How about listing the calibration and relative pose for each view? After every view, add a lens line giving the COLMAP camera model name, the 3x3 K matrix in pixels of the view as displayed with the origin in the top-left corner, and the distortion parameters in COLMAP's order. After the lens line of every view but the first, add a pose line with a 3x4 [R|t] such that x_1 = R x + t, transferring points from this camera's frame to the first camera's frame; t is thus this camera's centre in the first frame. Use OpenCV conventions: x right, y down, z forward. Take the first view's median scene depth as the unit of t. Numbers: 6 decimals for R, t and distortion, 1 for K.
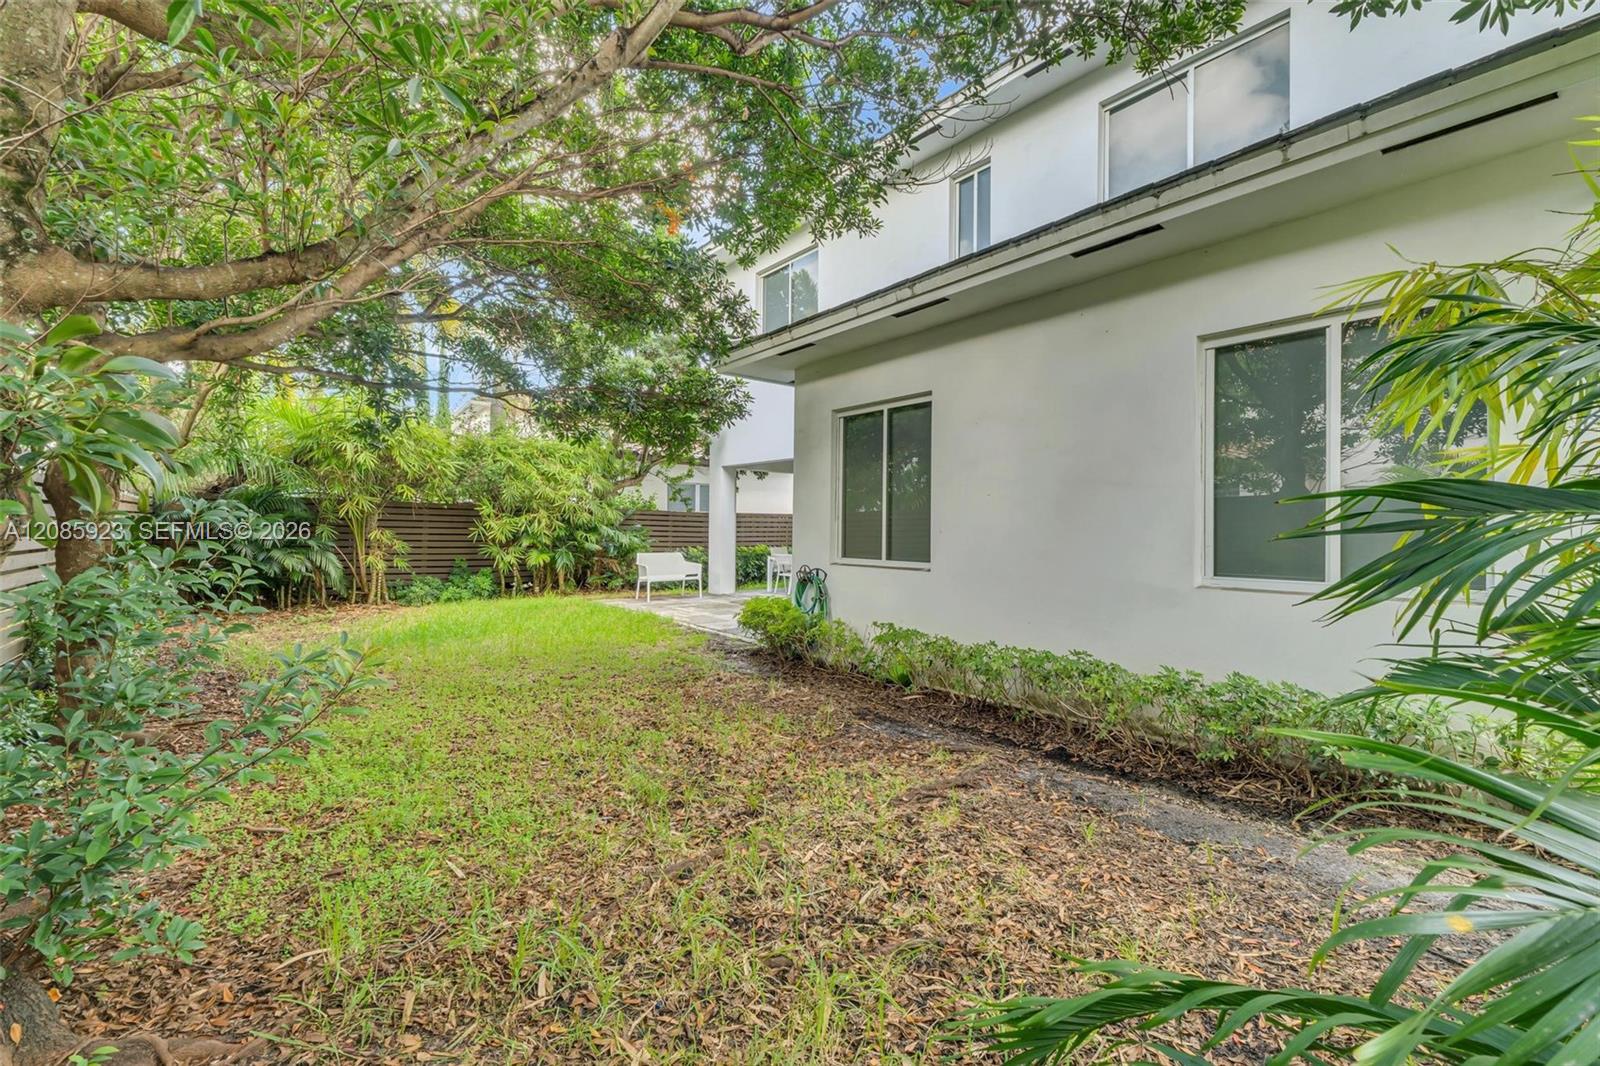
lens RADIAL K [[686.5, 0, 793.5], [0, 686.5, 523.6], [0, 0, 1]] dist [-0.000849, 0.000220]
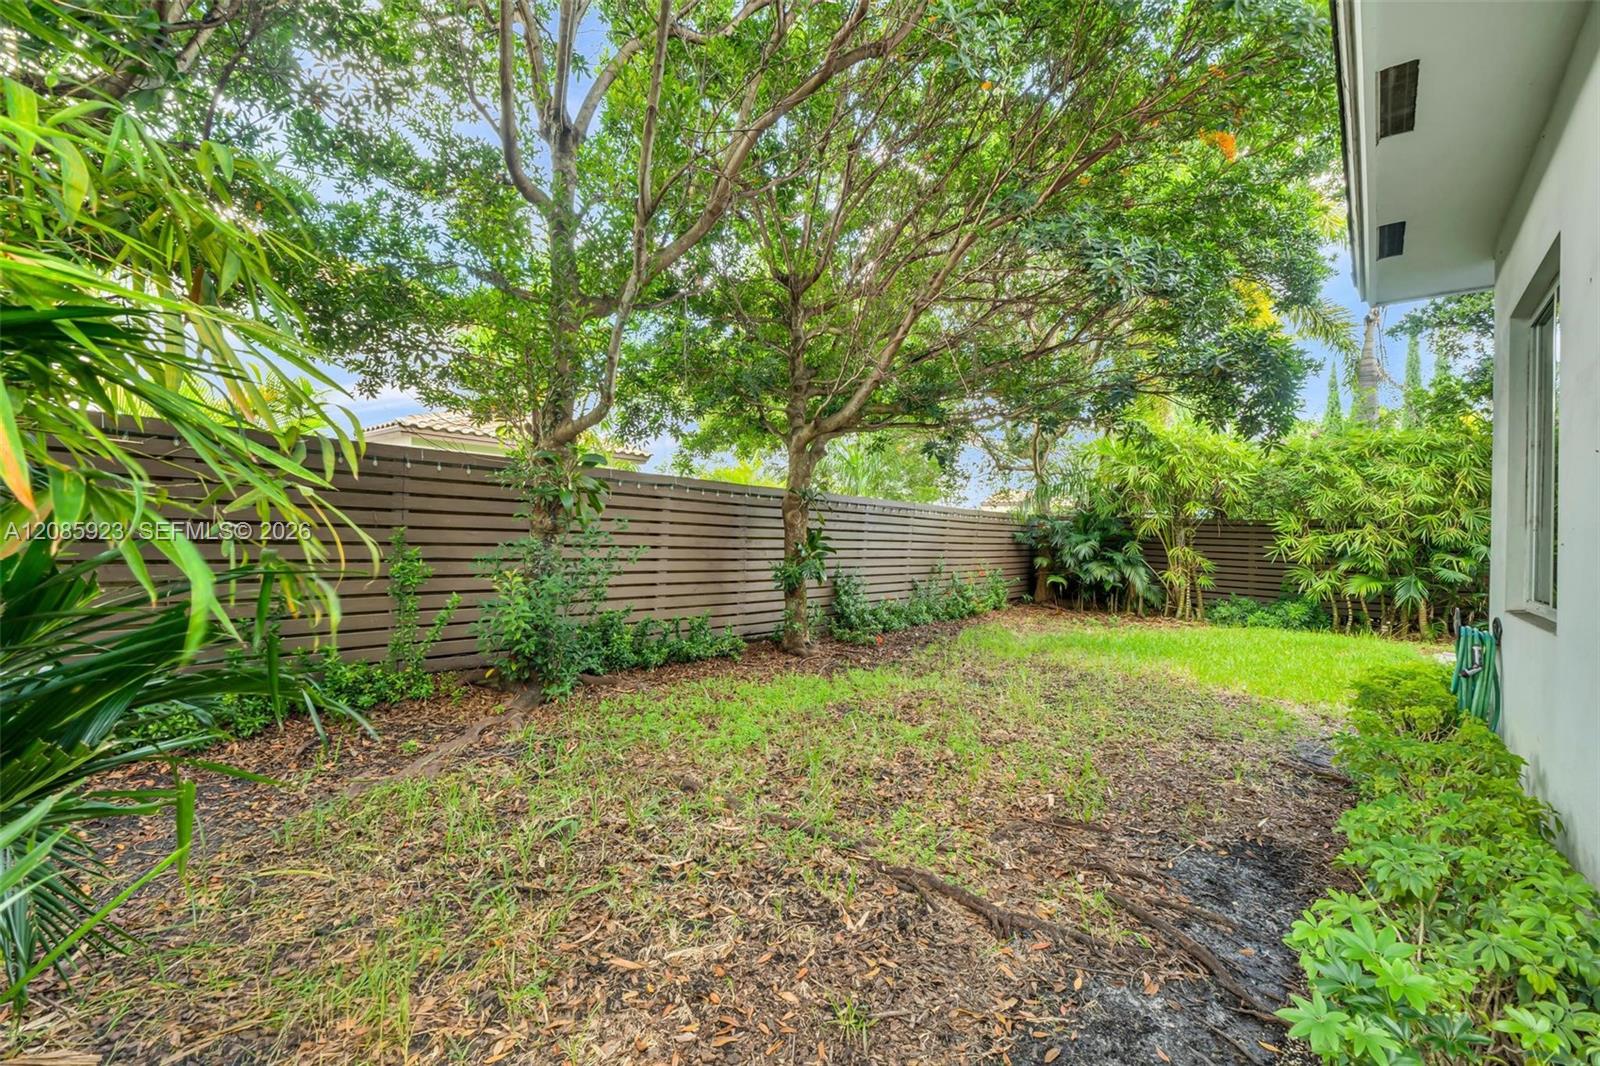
lens RADIAL K [[686.5, 0, 797.6], [0, 686.5, 536.0], [0, 0, 1]] dist [-0.000849, 0.000220]
pose [[0.216581, -0.003452, -0.976259, 0.262740], [-0.013145, 0.999893, -0.006452, 0.006592], [0.976176, 0.014230, 0.216512, 0.208172]]
